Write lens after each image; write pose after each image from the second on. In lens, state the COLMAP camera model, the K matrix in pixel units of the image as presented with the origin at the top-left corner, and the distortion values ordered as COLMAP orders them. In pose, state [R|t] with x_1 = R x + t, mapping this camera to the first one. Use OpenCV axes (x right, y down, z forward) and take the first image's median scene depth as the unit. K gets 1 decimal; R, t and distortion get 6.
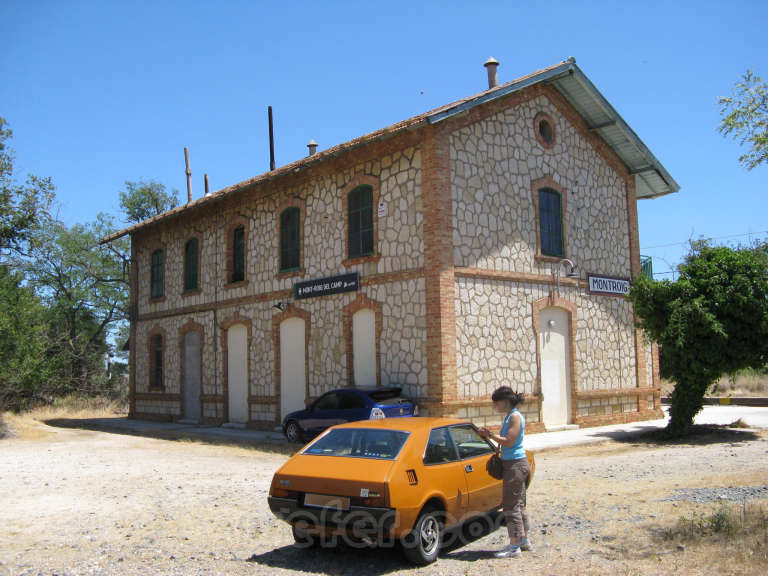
lens RADIAL K [[794.4, 0, 384.0], [0, 794.4, 288.0], [0, 0, 1]] dist [-0.195135, 0.226813]
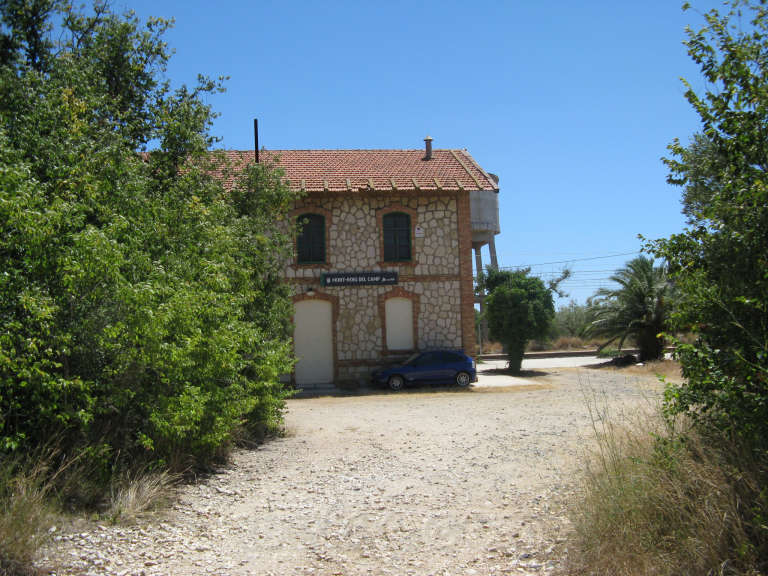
lens RADIAL K [[794.4, 0, 384.0], [0, 794.4, 288.0], [0, 0, 1]] dist [-0.195135, 0.226813]
pose [[0.545312, 0.041727, 0.837194, -1.255396], [-0.071940, 0.997405, -0.002853, 0.015009], [-0.835141, -0.058672, 0.546898, 0.220908]]
